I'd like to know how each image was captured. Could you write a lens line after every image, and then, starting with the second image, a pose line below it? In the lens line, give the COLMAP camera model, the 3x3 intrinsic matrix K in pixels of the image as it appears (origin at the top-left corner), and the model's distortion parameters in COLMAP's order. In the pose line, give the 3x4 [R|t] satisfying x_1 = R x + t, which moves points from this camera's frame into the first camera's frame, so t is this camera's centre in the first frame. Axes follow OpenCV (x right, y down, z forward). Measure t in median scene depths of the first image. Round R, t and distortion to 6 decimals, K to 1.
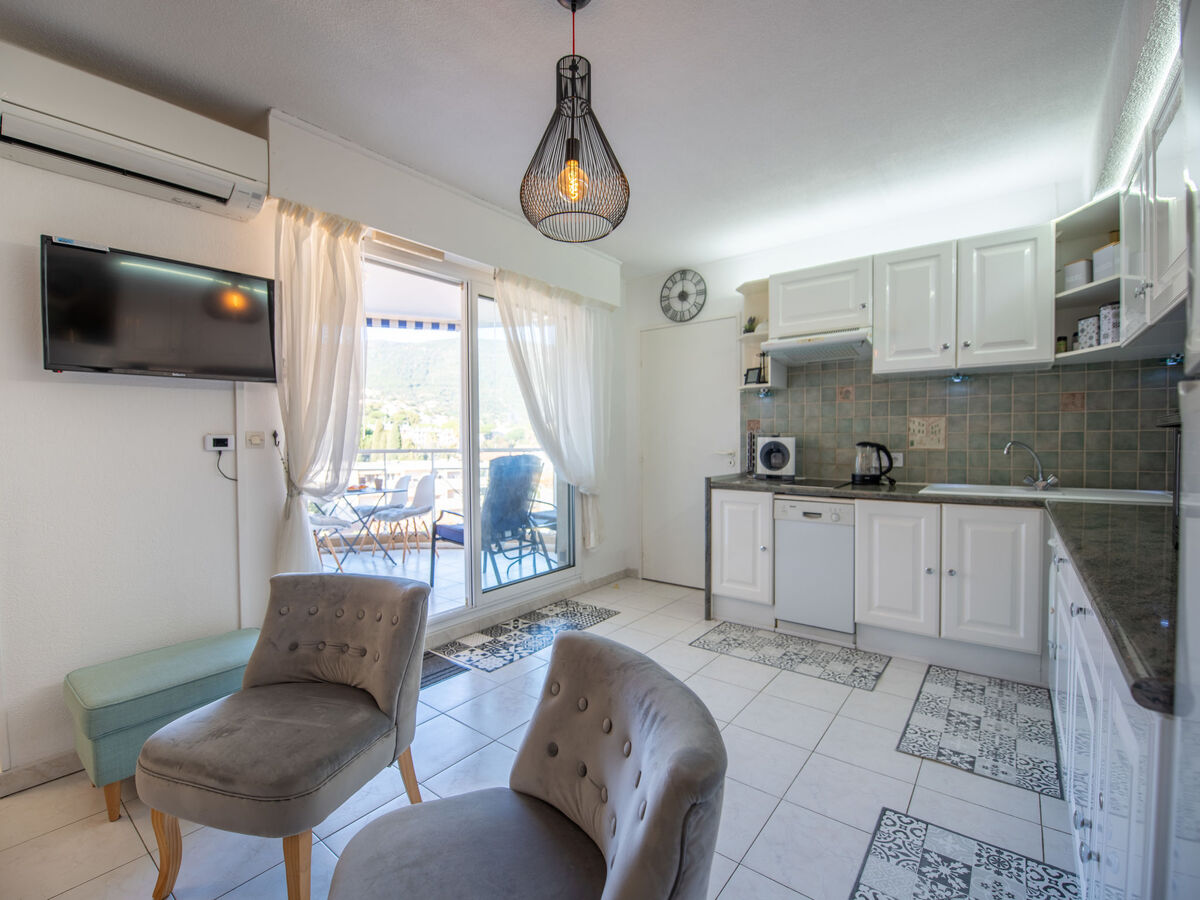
lens RADIAL K [[532.9, 0, 597.6], [0, 532.9, 452.7], [0, 0, 1]] dist [-0.014543, -0.004292]
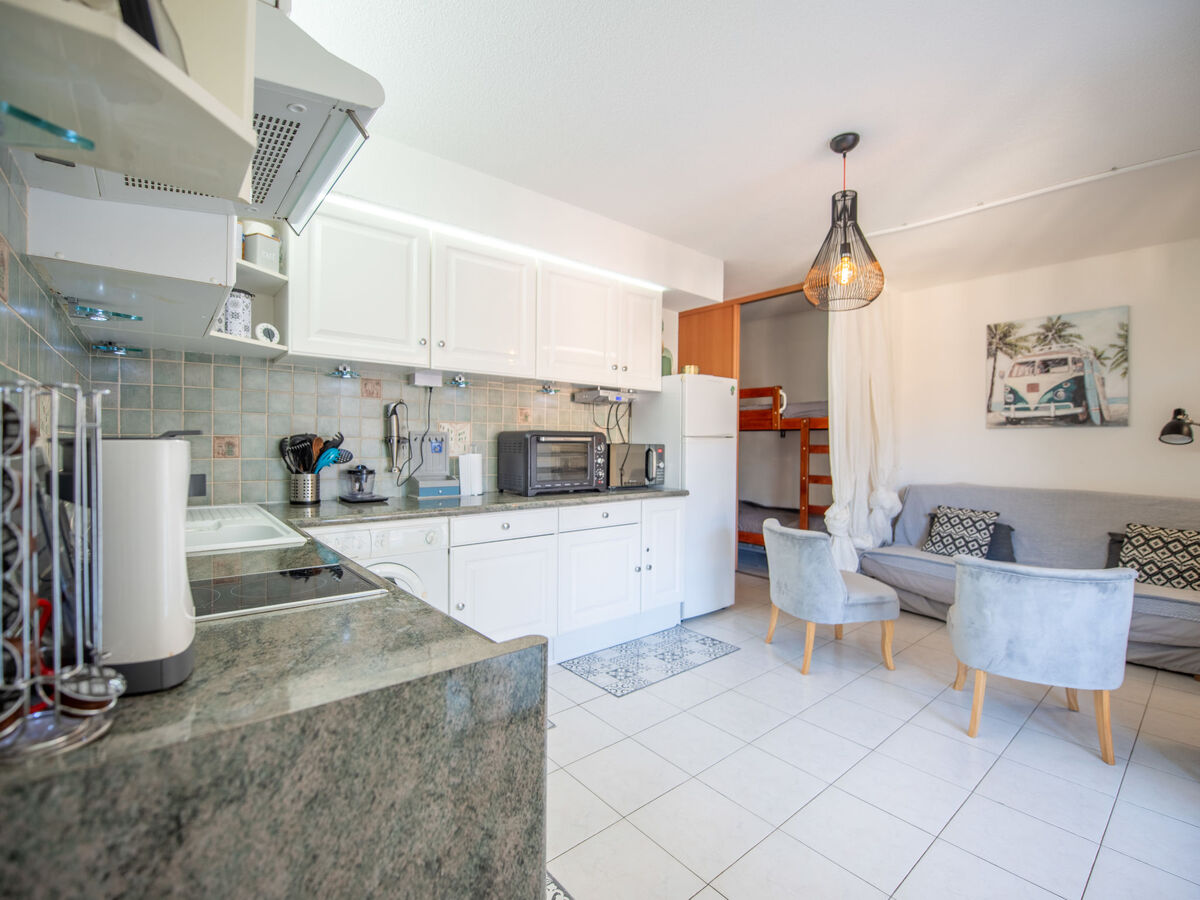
lens RADIAL K [[541.6, 0, 600.0], [0, 541.6, 450.0], [0, 0, 1]] dist [-0.008379, -0.004554]
pose [[-0.979385, -0.005538, 0.201926, 0.153329], [0.001341, 0.999424, 0.033912, -0.036601], [-0.201998, 0.033484, -0.978813, 1.292678]]
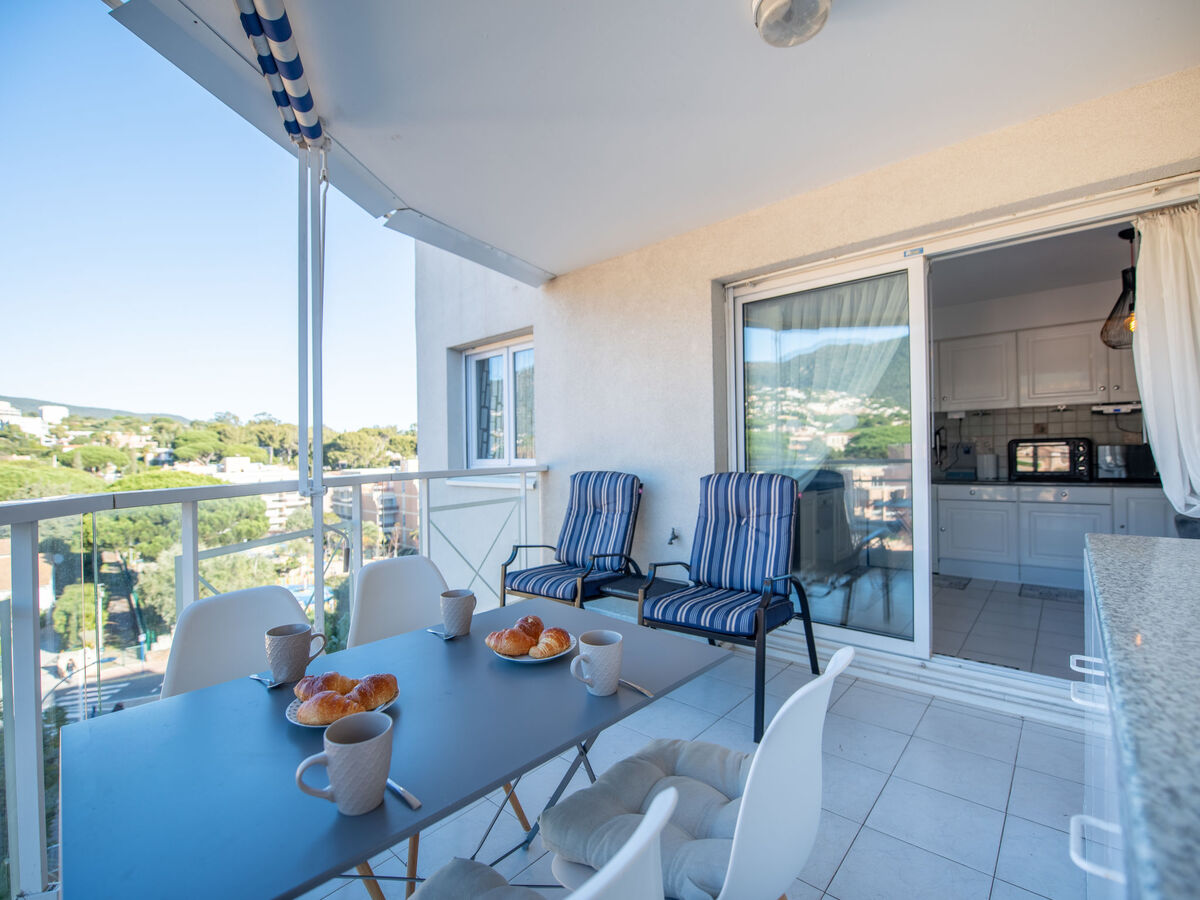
lens RADIAL K [[532.9, 0, 597.6], [0, 532.9, 452.7], [0, 0, 1]] dist [-0.014543, -0.004292]
pose [[0.059384, 0.008948, 0.998195, -1.091474], [0.039608, 0.999151, -0.011312, -0.031621], [-0.997449, 0.040208, 0.058980, 1.483837]]
